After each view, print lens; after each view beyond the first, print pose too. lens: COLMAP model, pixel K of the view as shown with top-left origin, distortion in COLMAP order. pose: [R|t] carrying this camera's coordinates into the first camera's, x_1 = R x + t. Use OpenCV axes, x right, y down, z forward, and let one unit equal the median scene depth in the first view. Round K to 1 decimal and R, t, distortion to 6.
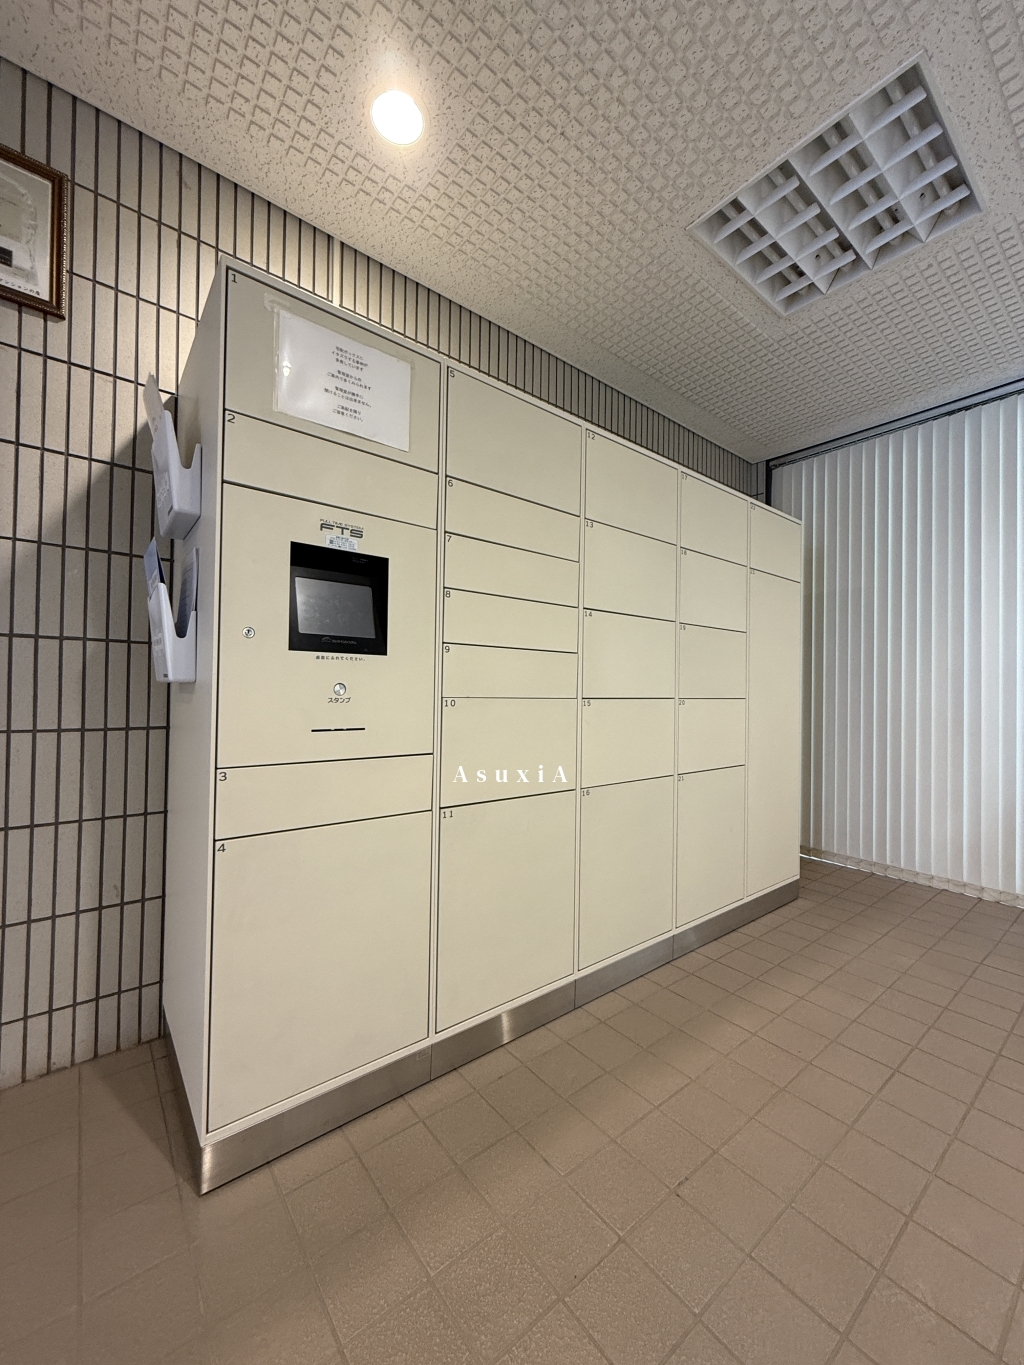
lens RADIAL K [[541.4, 0, 512.0], [0, 541.4, 682.5], [0, 0, 1]] dist [-0.000231, -0.000376]
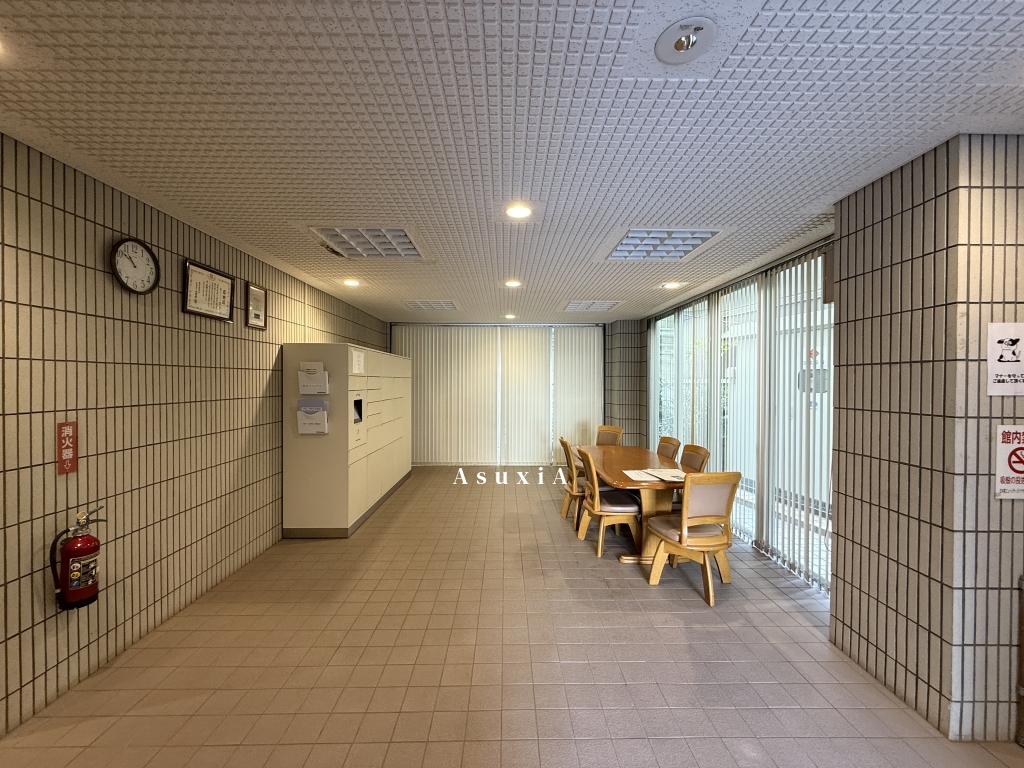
lens RADIAL K [[406.1, 0, 512.0], [0, 406.1, 384.0], [0, 0, 1]] dist [-0.000231, -0.000376]
pose [[0.616950, -0.006348, 0.786977, -1.808988], [-0.014285, 0.999712, 0.019264, -0.387124], [-0.786873, -0.023127, 0.616682, -1.731979]]
